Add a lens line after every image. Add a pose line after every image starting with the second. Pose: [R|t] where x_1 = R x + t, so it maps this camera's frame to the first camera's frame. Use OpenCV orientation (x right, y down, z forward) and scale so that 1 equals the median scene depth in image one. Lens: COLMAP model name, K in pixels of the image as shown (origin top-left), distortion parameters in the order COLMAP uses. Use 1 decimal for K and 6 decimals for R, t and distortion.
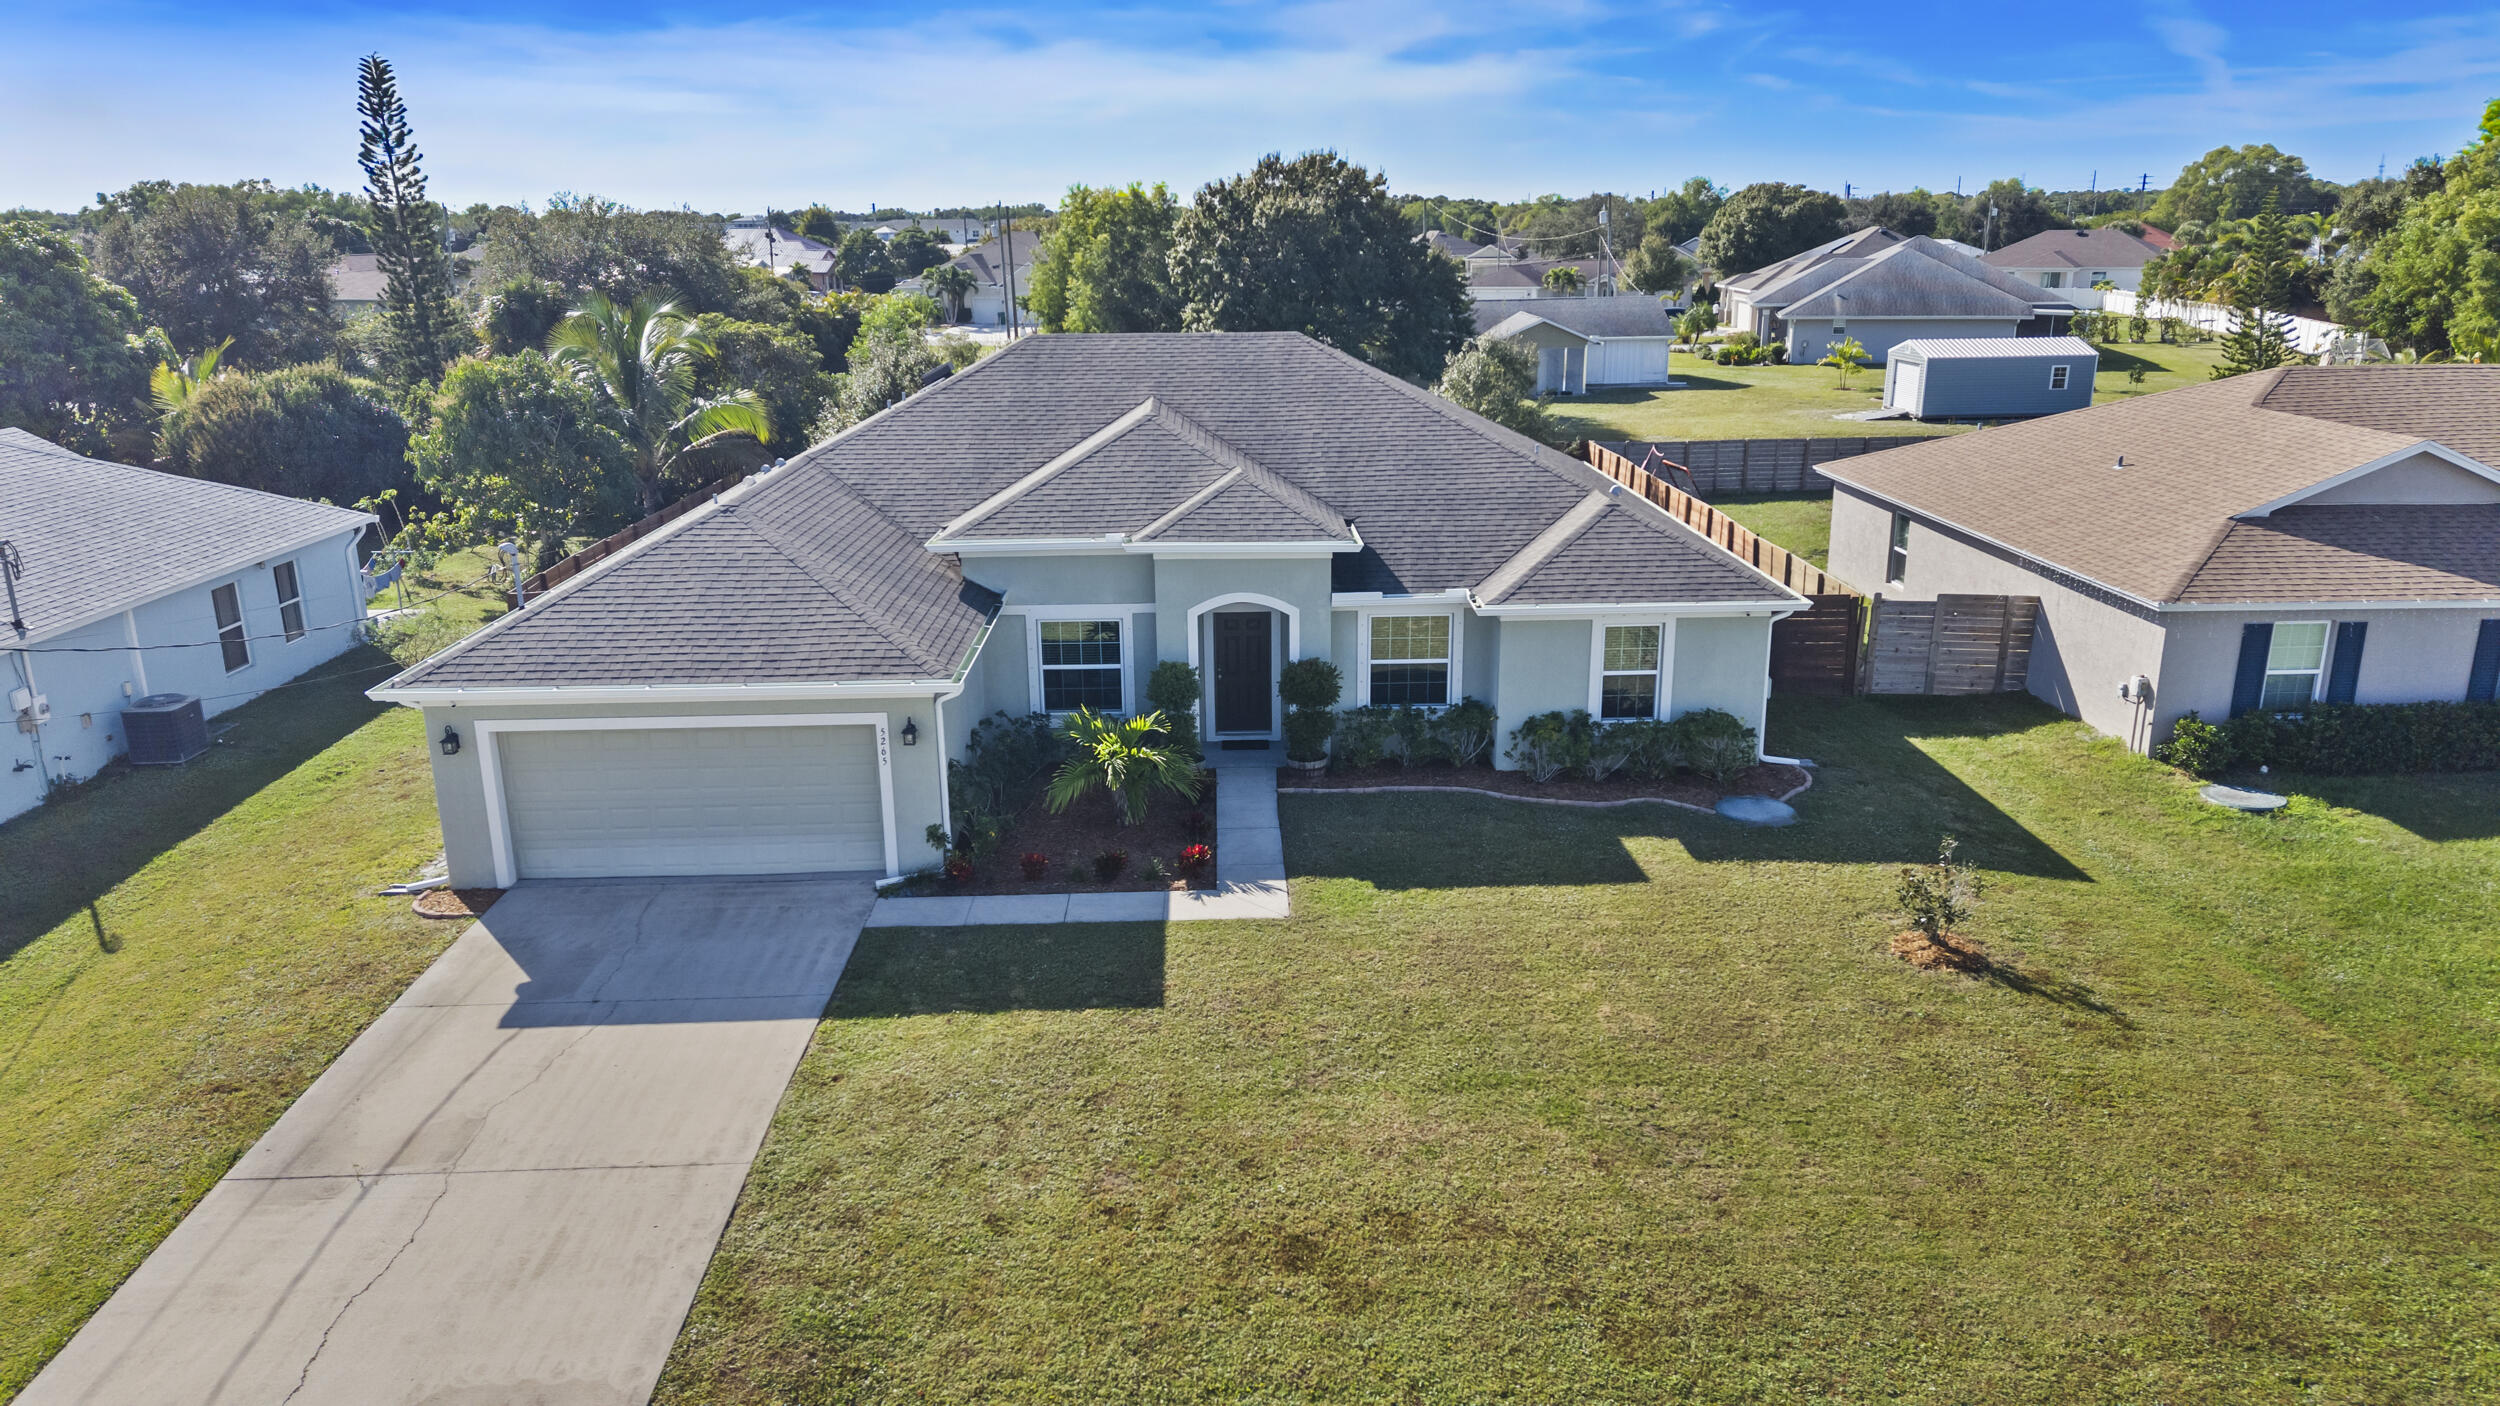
lens RADIAL K [[1665.2, 0, 1254.6], [0, 1665.2, 733.3], [0, 0, 1]] dist [0.021833, -0.003776]
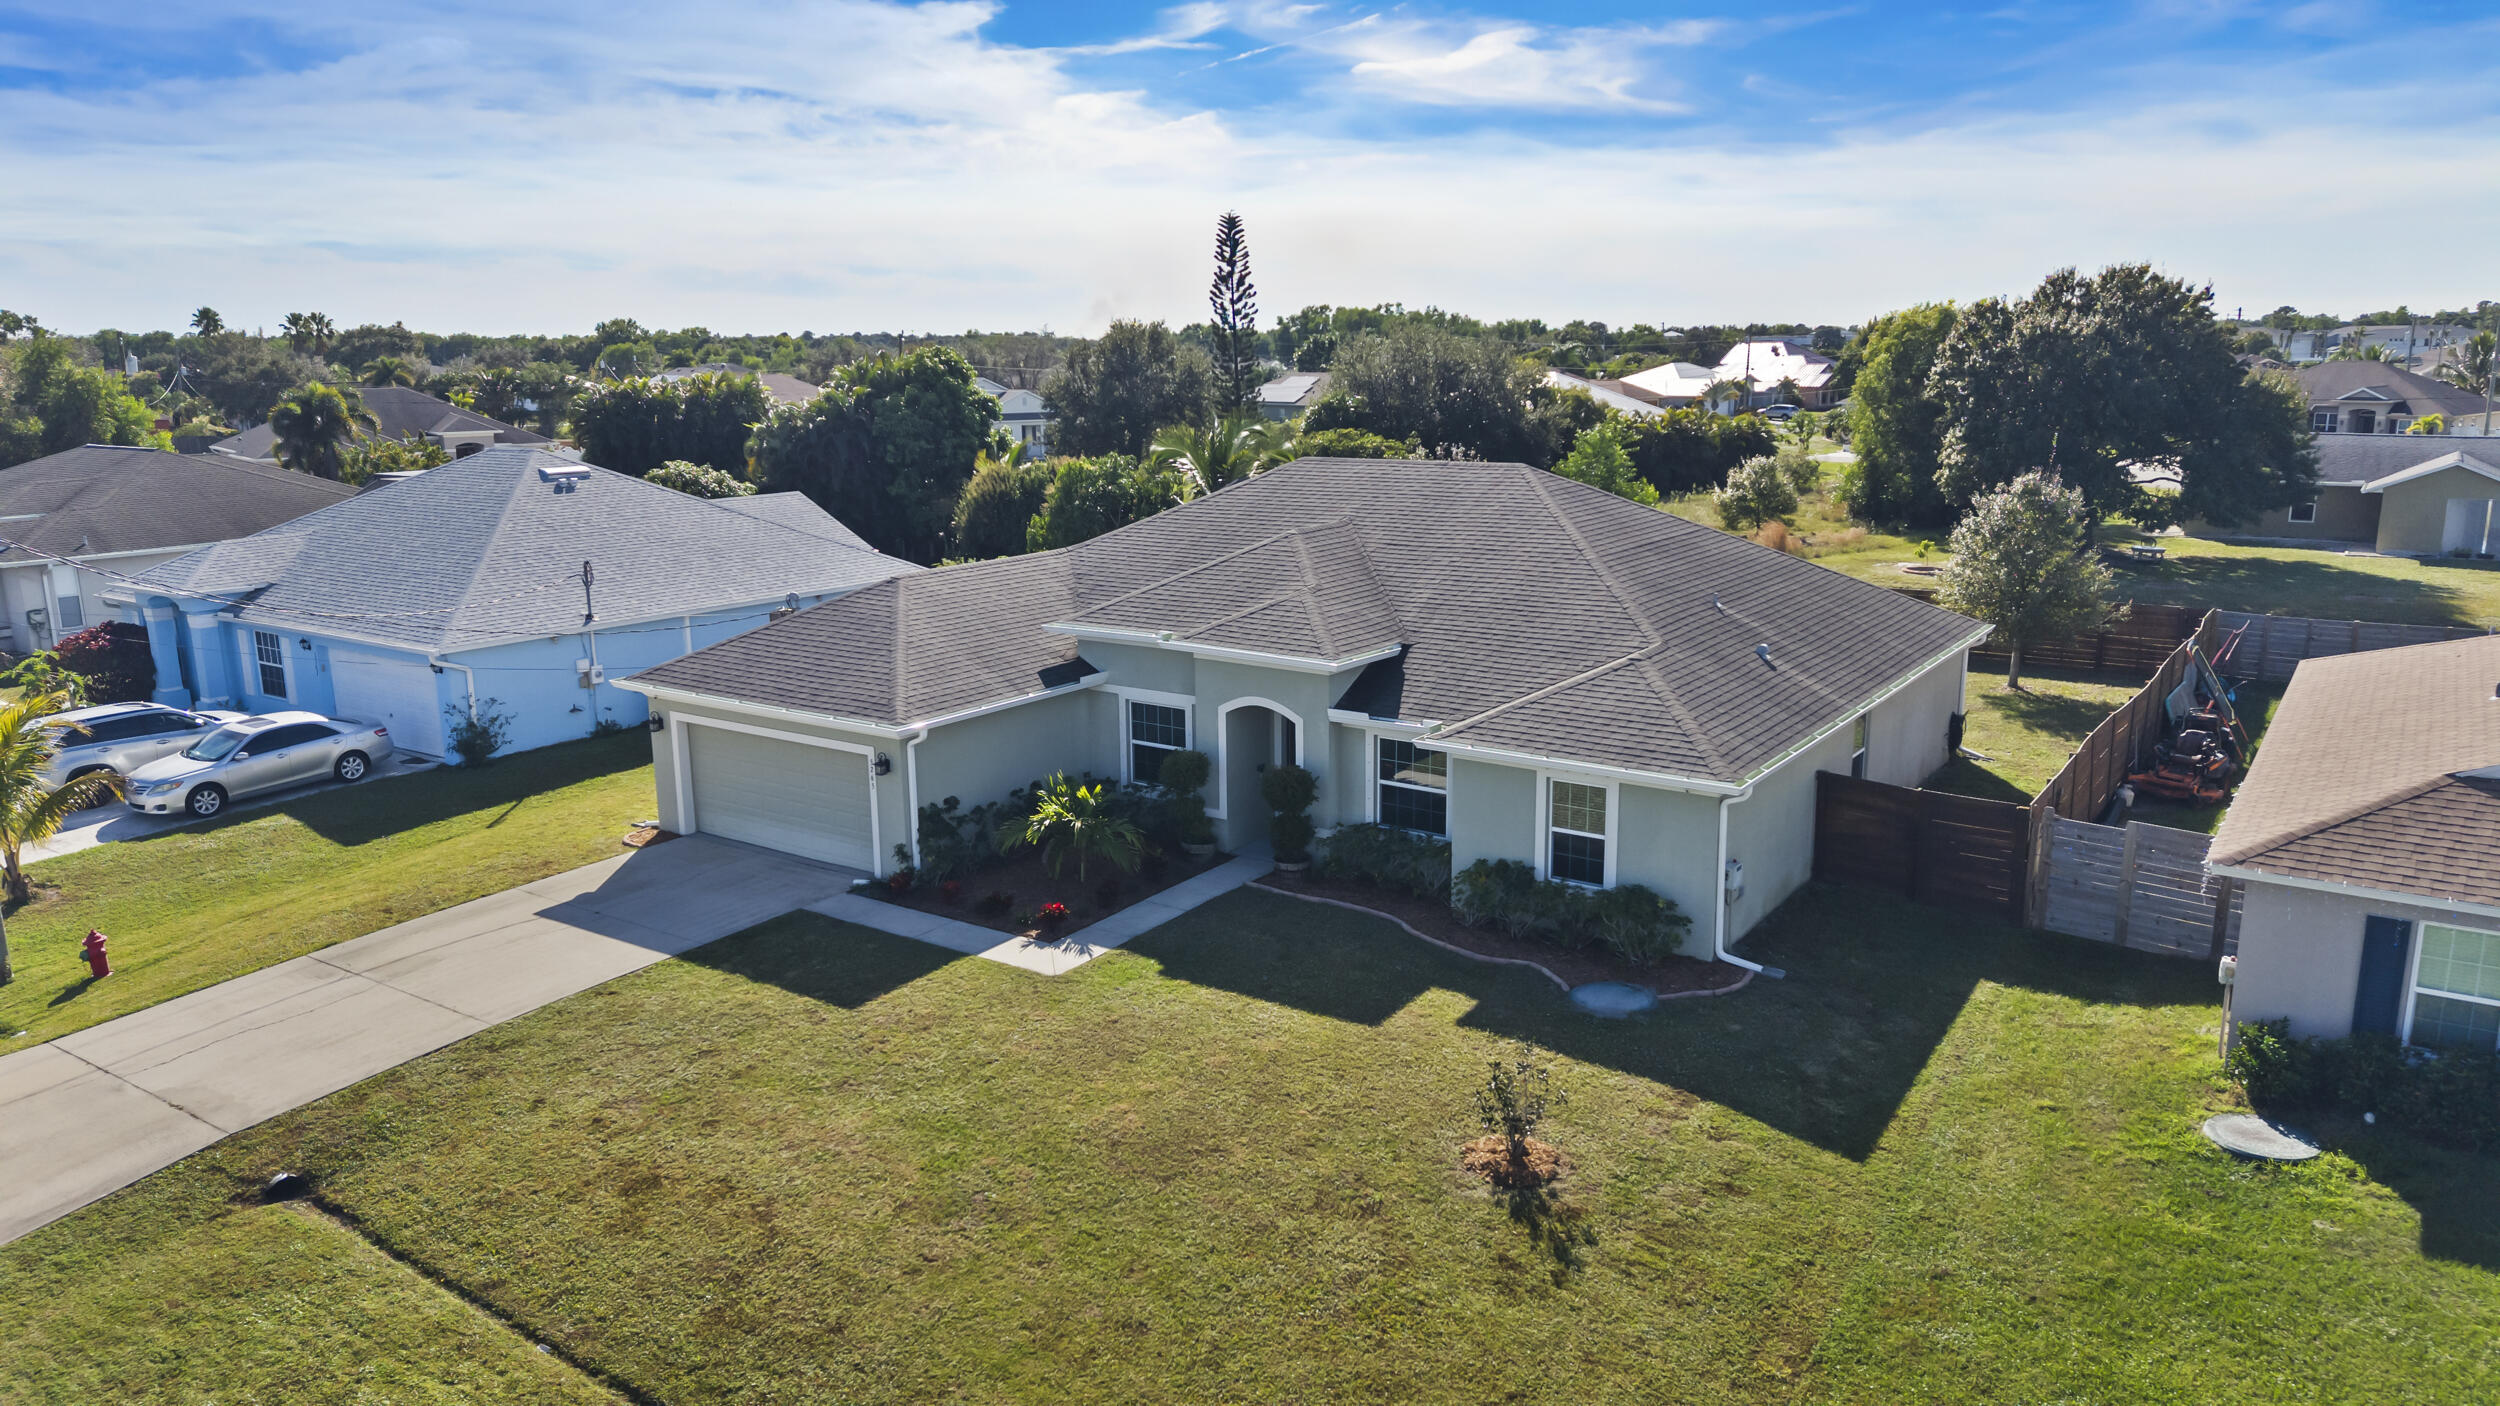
lens RADIAL K [[1687.8, 0, 1250.0], [0, 1687.8, 703.0], [0, 0, 1]] dist [0.024608, -0.003279]
pose [[0.801543, 0.127043, -0.584285, 0.697833], [-0.174281, 0.984377, -0.025048, -0.058218], [0.571974, 0.121907, 0.811162, 0.122464]]
